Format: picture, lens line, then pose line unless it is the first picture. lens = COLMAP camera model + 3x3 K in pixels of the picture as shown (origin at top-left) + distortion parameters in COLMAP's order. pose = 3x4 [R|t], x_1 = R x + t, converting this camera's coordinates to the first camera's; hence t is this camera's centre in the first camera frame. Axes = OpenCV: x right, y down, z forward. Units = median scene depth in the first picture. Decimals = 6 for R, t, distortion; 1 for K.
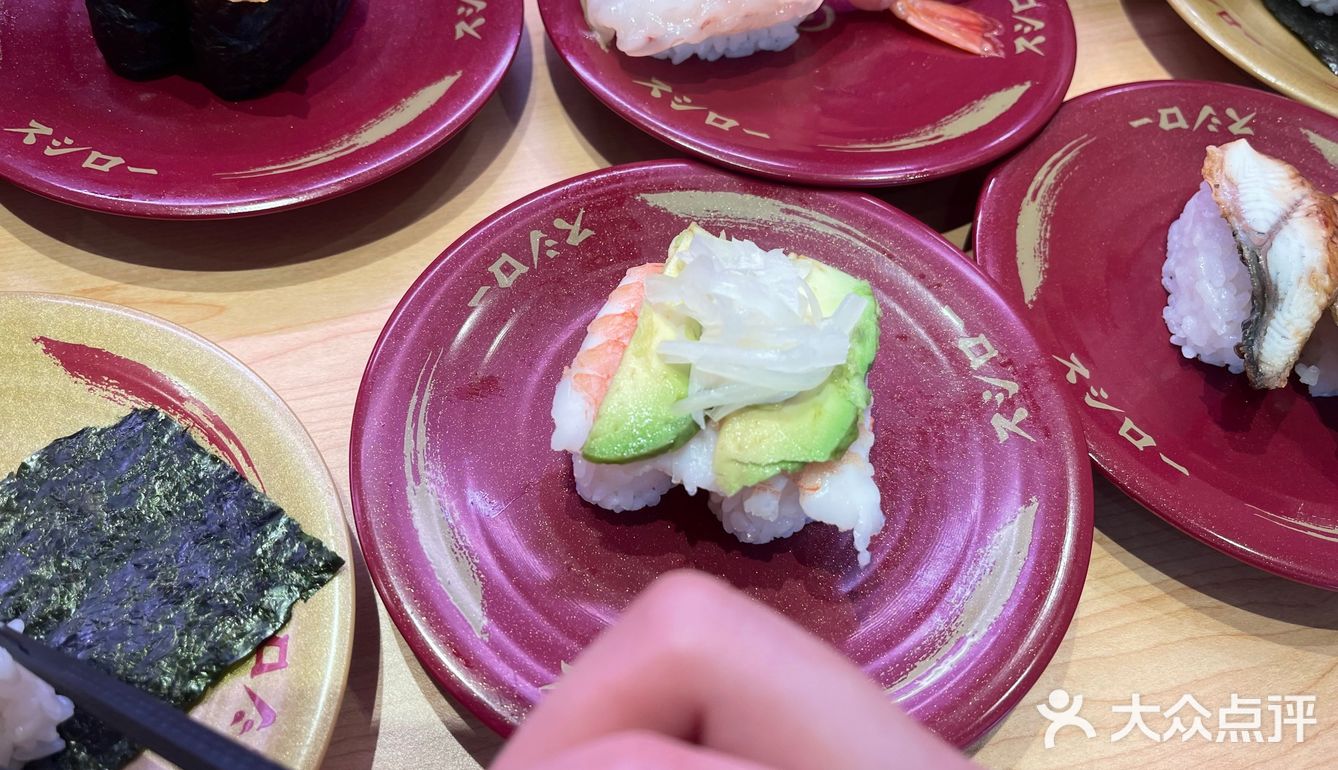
lens RADIAL K [[1075.4, 0, 666.7], [0, 1075.4, 367.1], [0, 0, 1]] dist [0.081827, -0.141904]
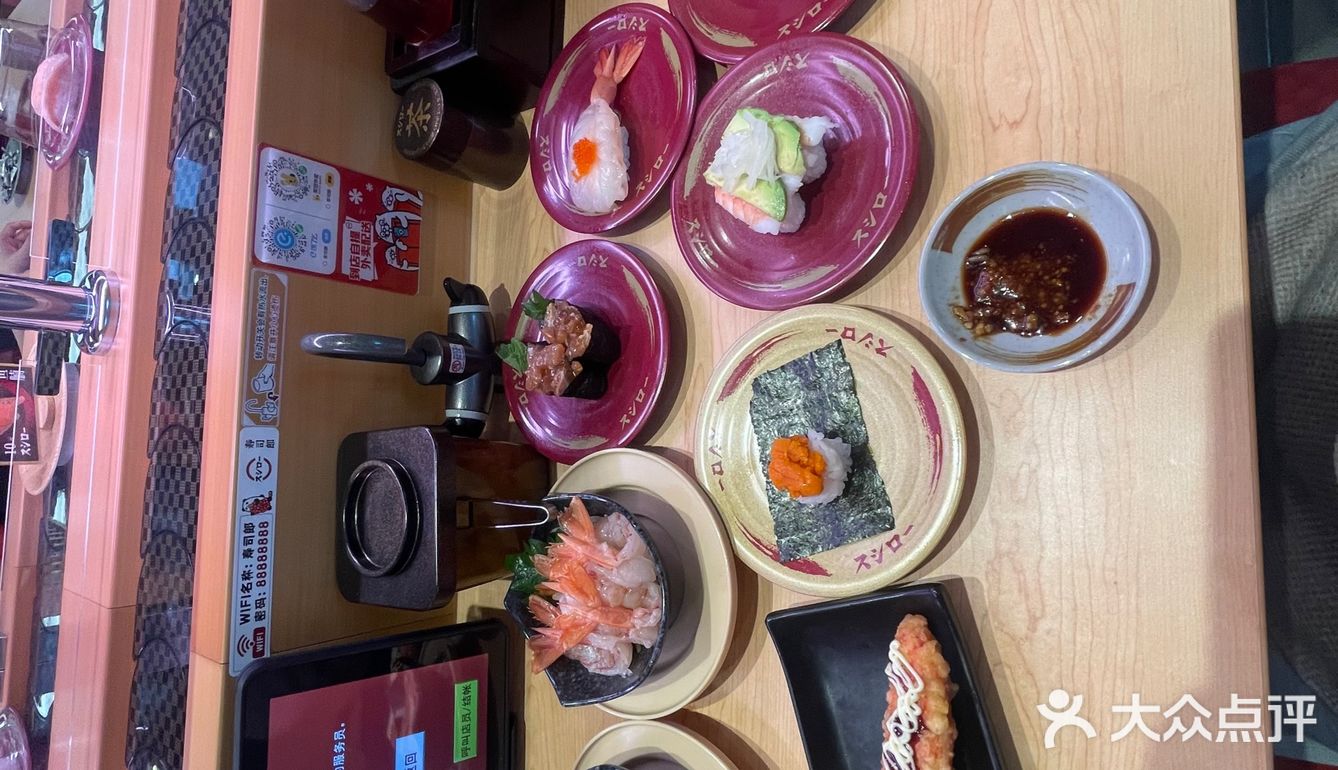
lens RADIAL K [[712.2, 0, 665.3], [0, 712.2, 376.9], [0, 0, 1]] dist [0.002316, 0.000151]
pose [[0.162600, -0.972494, -0.166780, -0.177522], [0.982390, 0.175328, -0.064572, -0.022949], [0.092037, -0.153344, 0.983877, -0.791475]]
